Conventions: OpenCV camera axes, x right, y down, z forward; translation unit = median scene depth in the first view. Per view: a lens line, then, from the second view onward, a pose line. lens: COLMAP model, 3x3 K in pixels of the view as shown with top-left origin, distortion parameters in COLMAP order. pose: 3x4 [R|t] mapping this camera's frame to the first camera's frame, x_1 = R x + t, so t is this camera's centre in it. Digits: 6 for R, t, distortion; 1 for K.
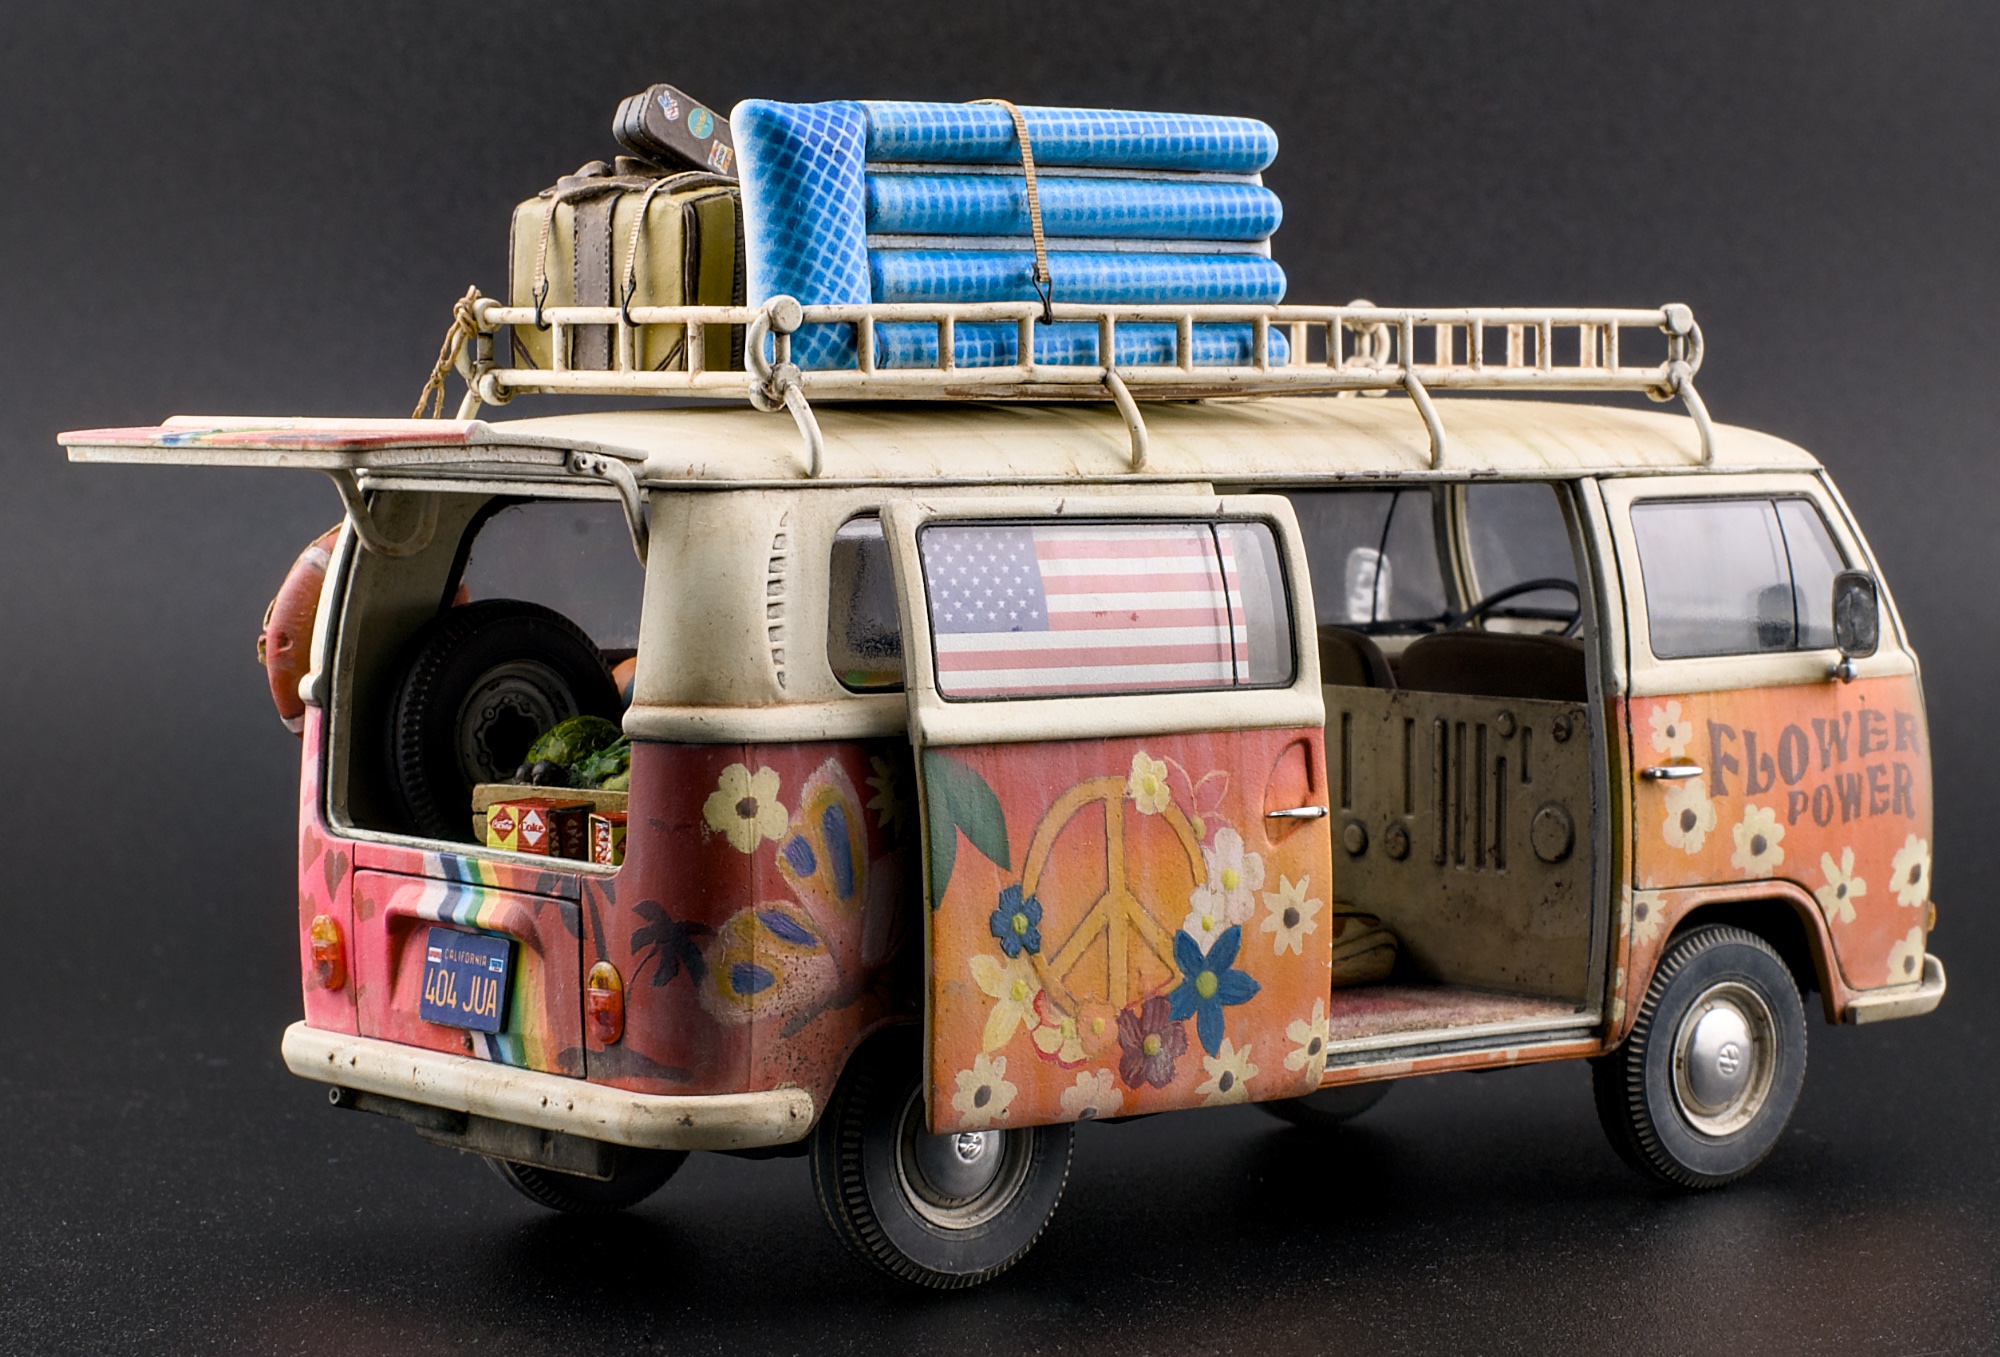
lens RADIAL K [[4800.4, 0, 1000.7], [0, 4800.4, 681.5], [0, 0, 1]] dist [0.024004, 0.000000]
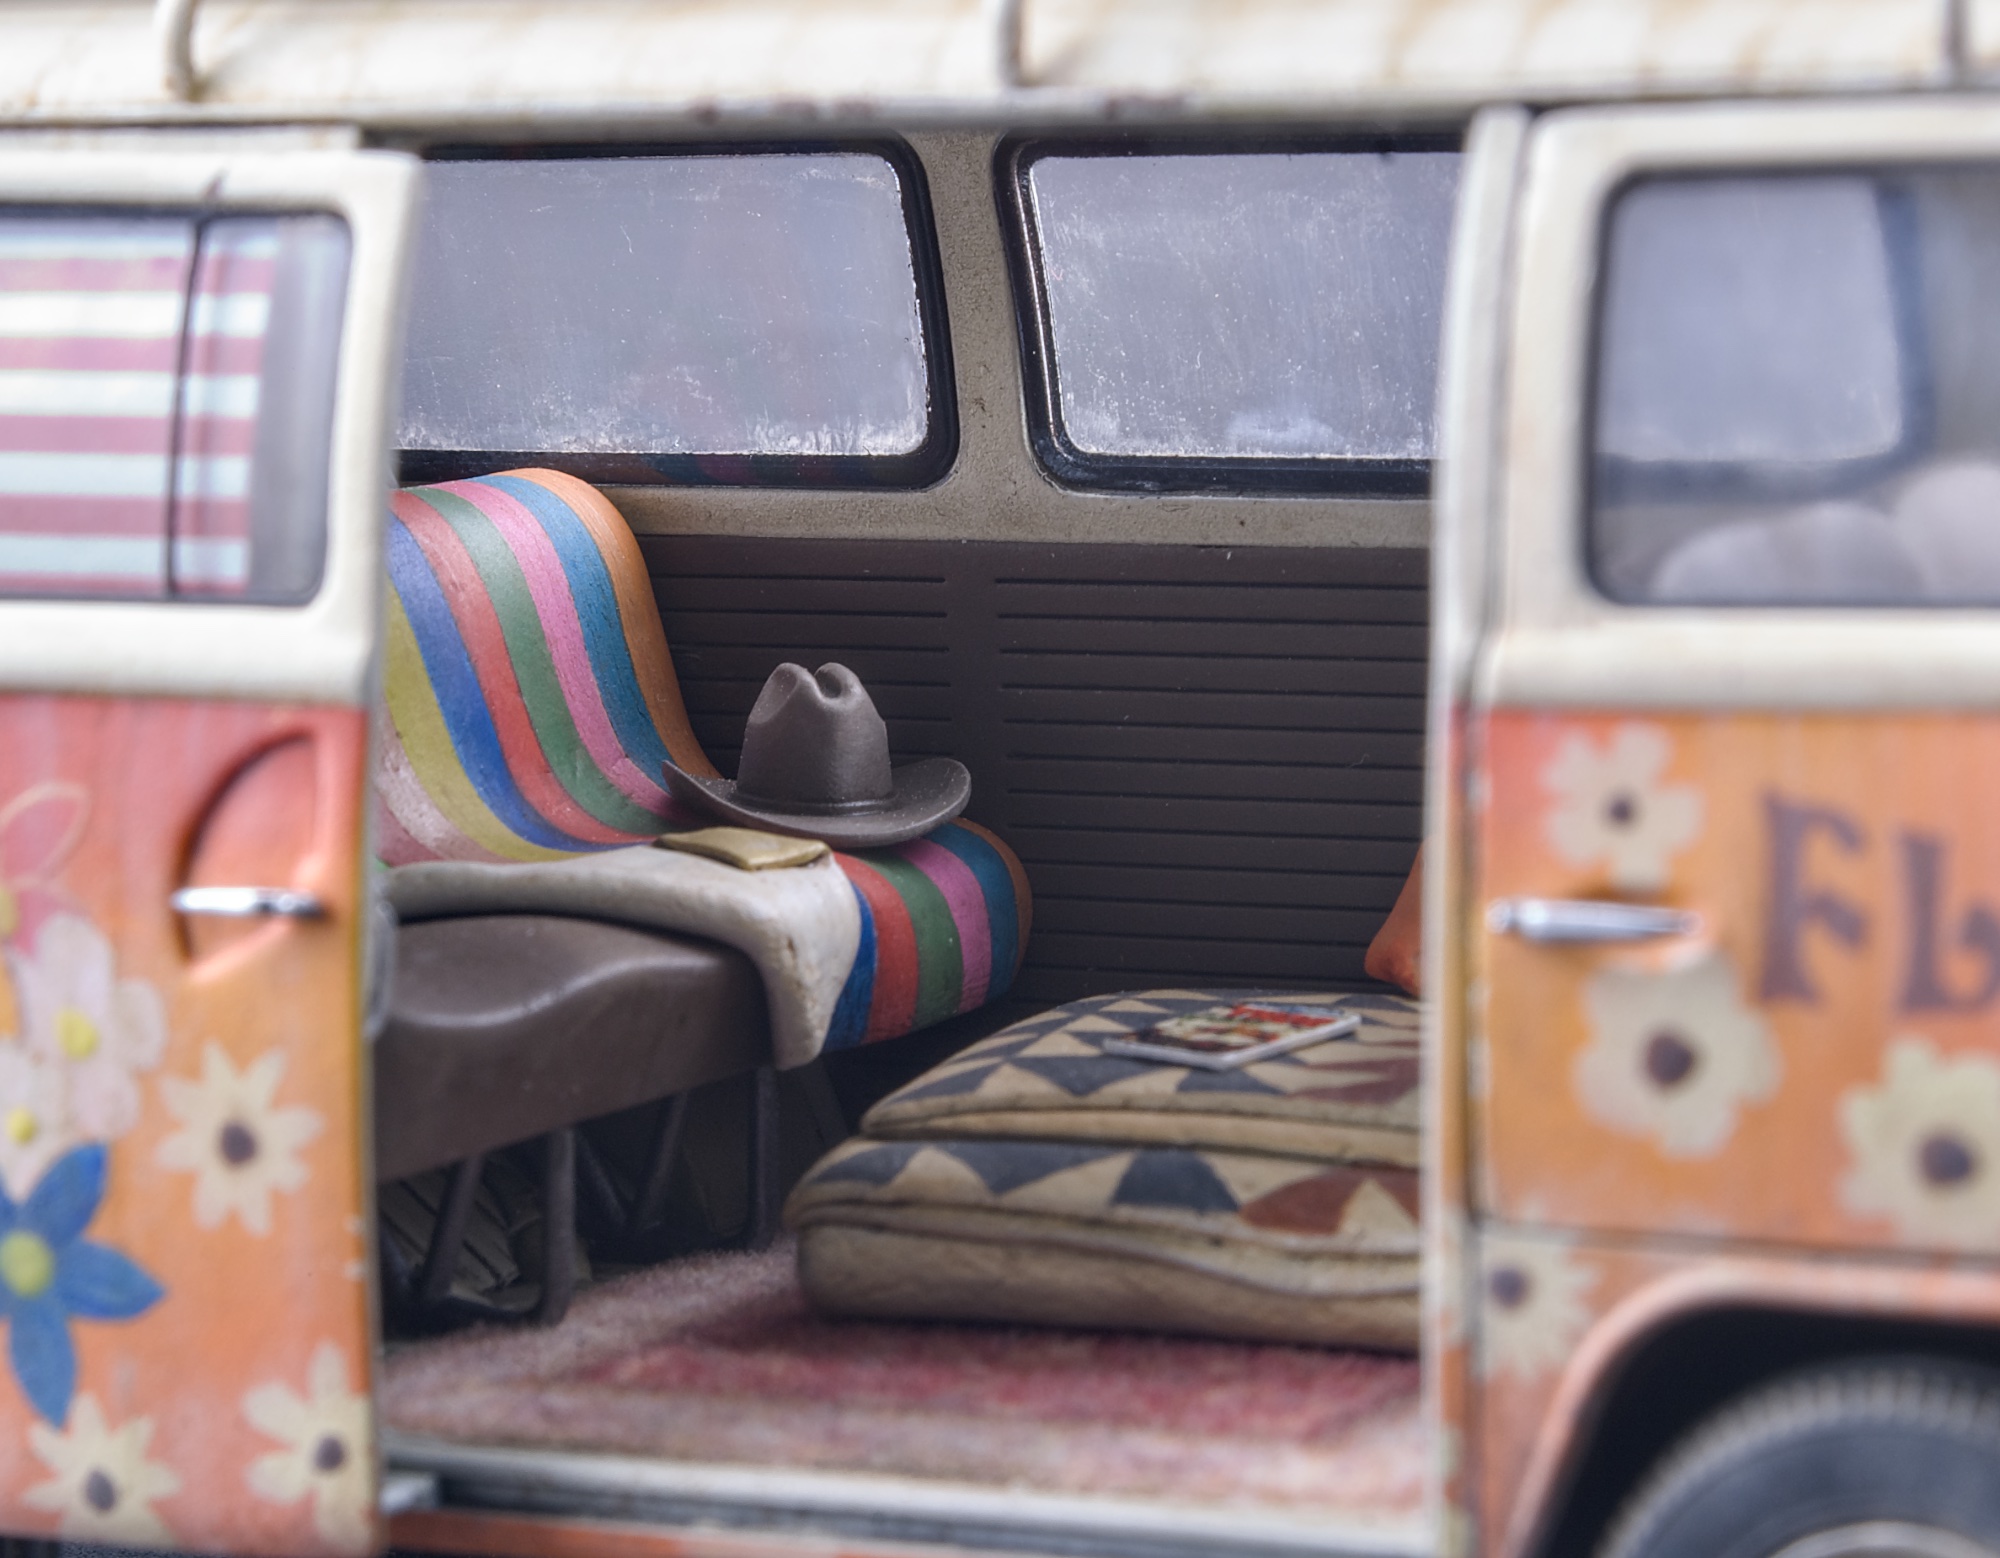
lens RADIAL K [[6669.5, 0, 997.5], [0, 6669.5, 758.7], [0, 0, 1]] dist [0.130996, 0.000000]
pose [[0.421679, 0.091284, -0.902139, 0.634247], [-0.029438, 0.995773, 0.086999, -0.039637], [0.906267, -0.010128, 0.422584, 0.823022]]
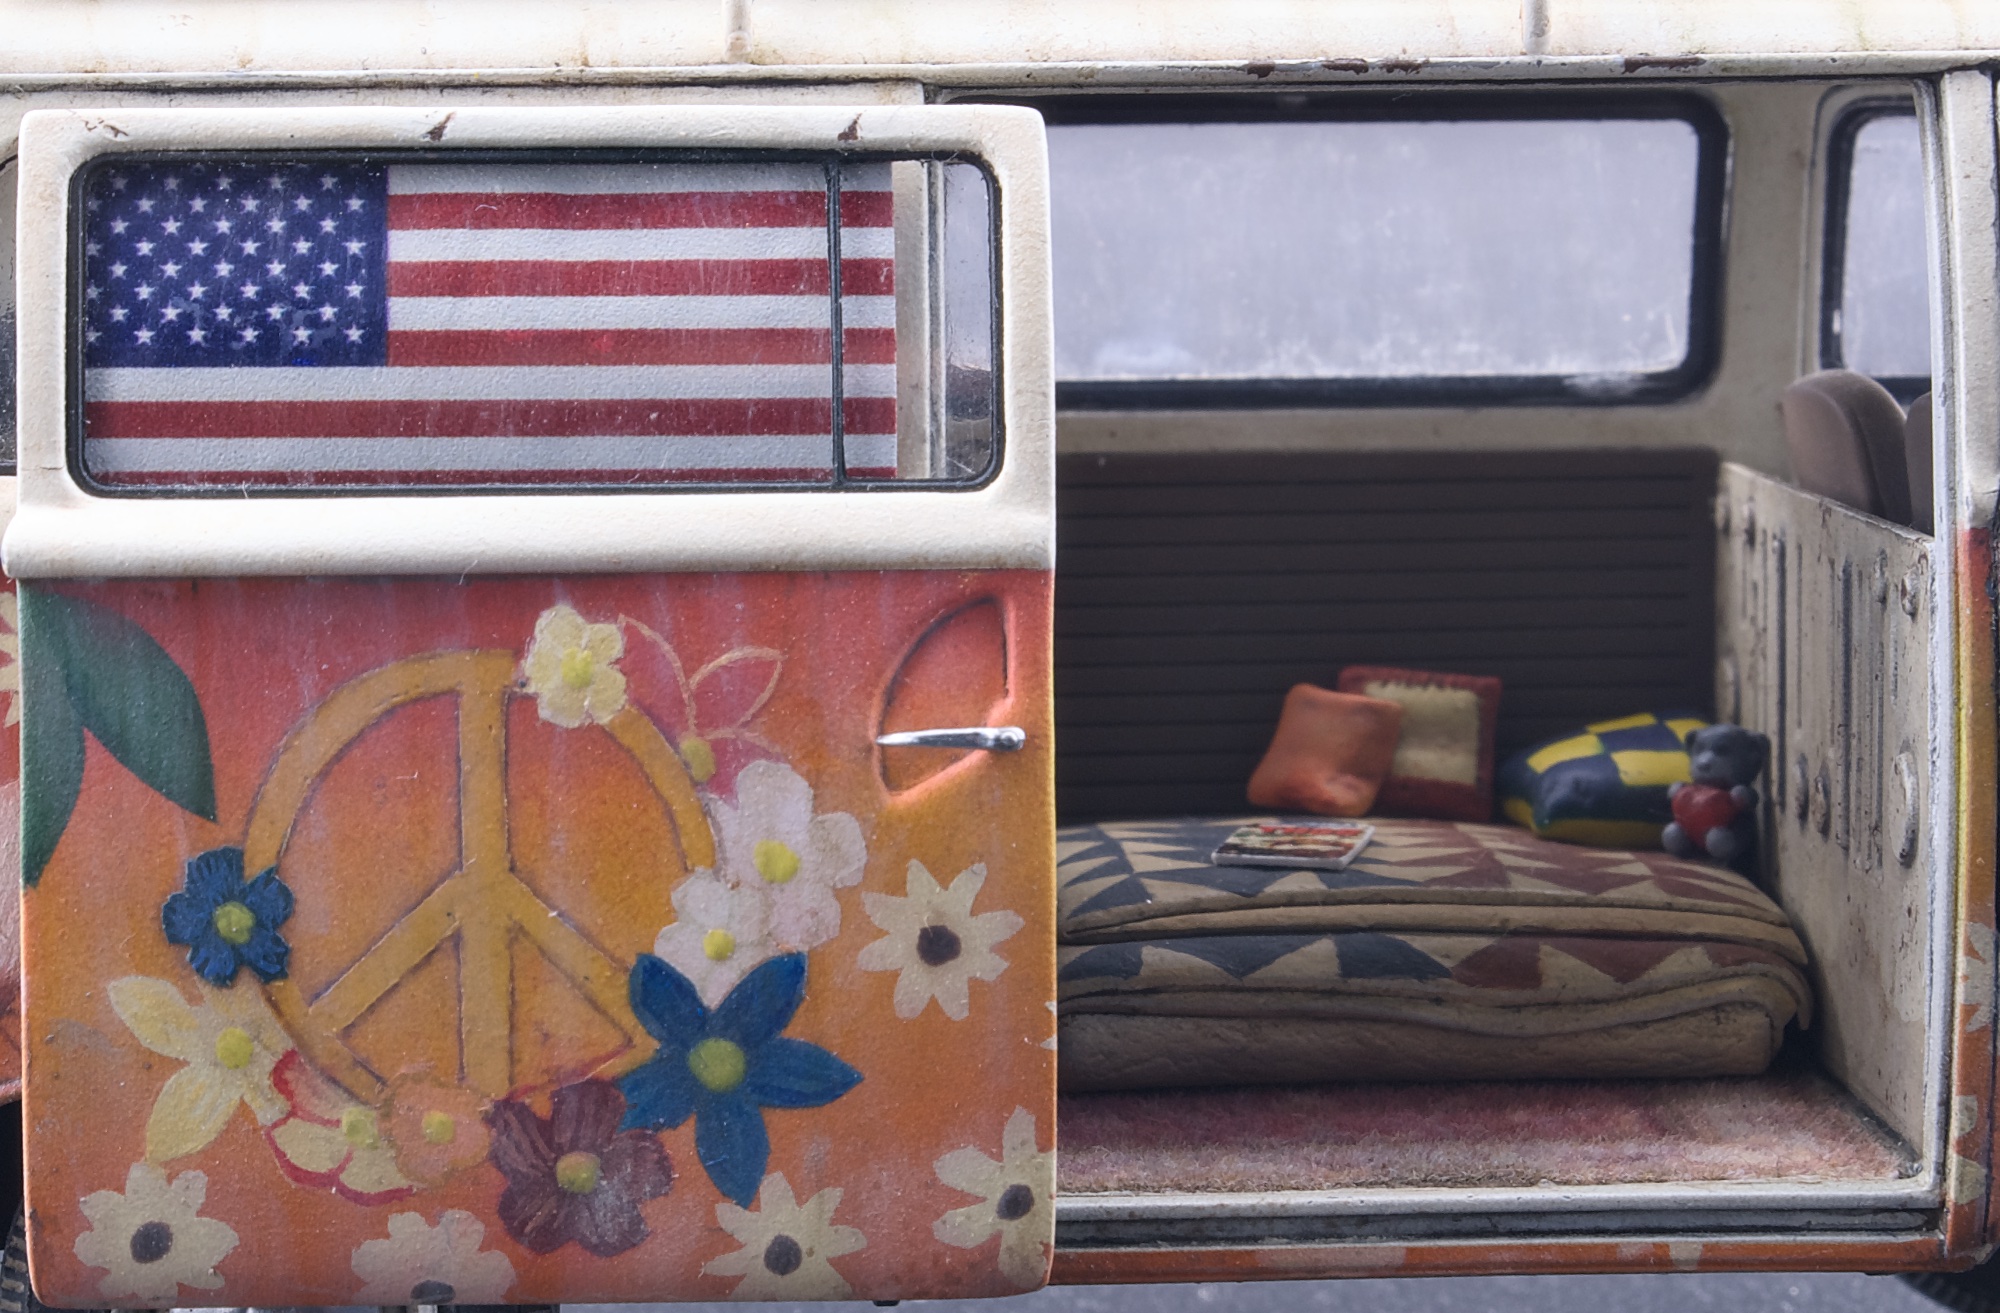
lens RADIAL K [[6336.7, 0, 1002.8], [0, 6336.7, 674.8], [0, 0, 1]] dist [0.150933, 0.000000]
pose [[0.802201, 0.051944, -0.594791, 0.468746], [-0.023670, 0.998192, 0.055249, -0.016494], [0.596585, -0.030242, 0.801980, 0.477692]]
